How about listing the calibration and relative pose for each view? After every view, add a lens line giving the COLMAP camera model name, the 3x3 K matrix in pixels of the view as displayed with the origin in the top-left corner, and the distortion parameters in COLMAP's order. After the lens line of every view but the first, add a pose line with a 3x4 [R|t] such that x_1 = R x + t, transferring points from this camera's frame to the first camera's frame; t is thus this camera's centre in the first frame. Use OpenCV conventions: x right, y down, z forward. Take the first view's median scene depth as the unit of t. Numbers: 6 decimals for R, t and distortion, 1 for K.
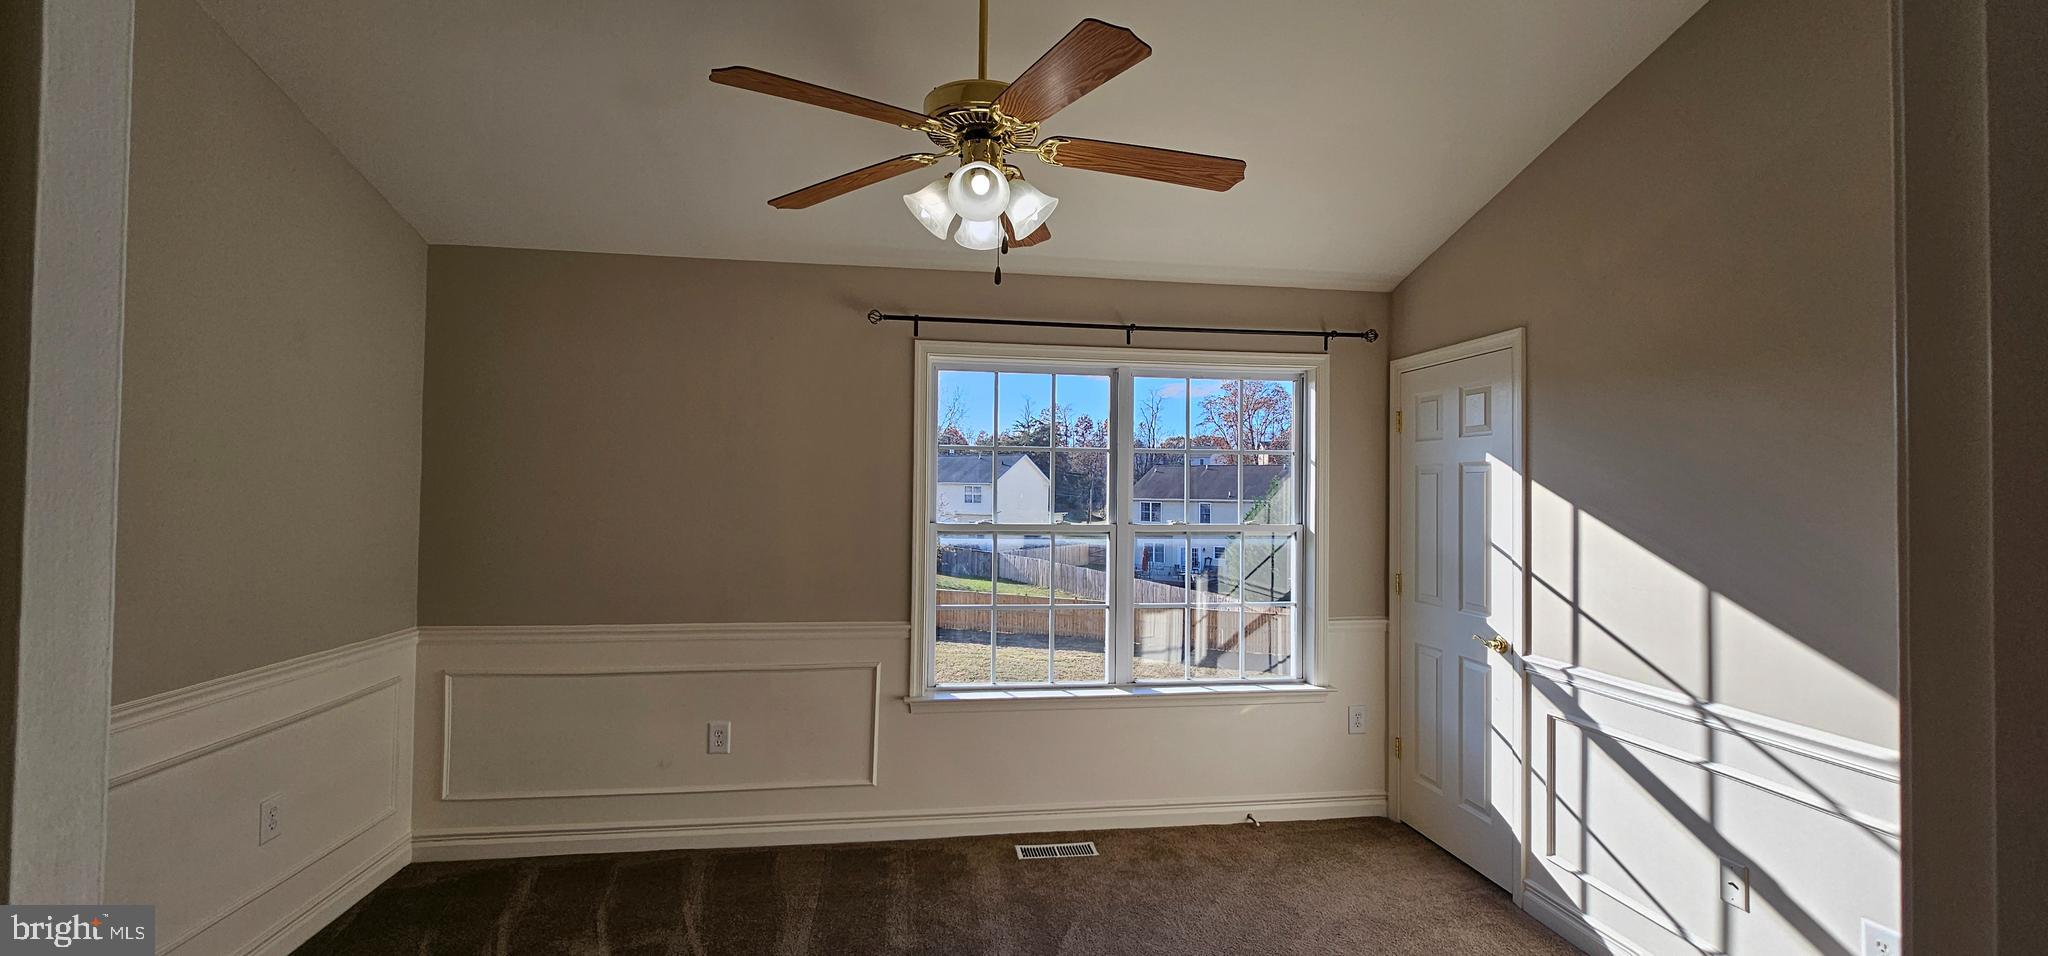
lens RADIAL K [[841.8, 0, 1022.0], [0, 841.8, 472.2], [0, 0, 1]] dist [-0.001328, -0.000278]
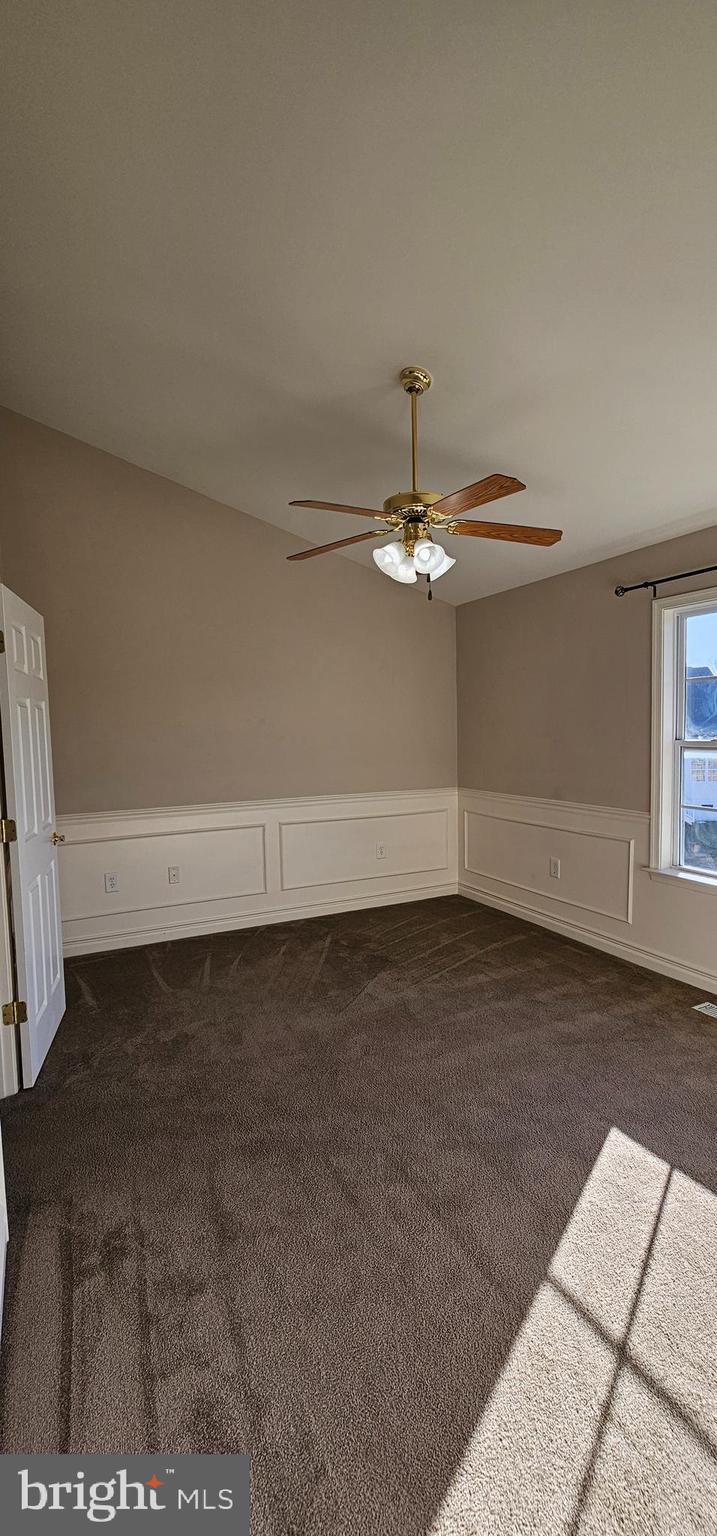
lens RADIAL K [[629.1, 0, 358.5], [0, 629.1, 768.0], [0, 0, 1]] dist [-0.001539, -0.000338]
pose [[0.315693, 0.046944, -0.947699, 0.691938], [0.048215, 0.996692, 0.065432, 0.017168], [0.947636, -0.066350, 0.312385, 0.253417]]
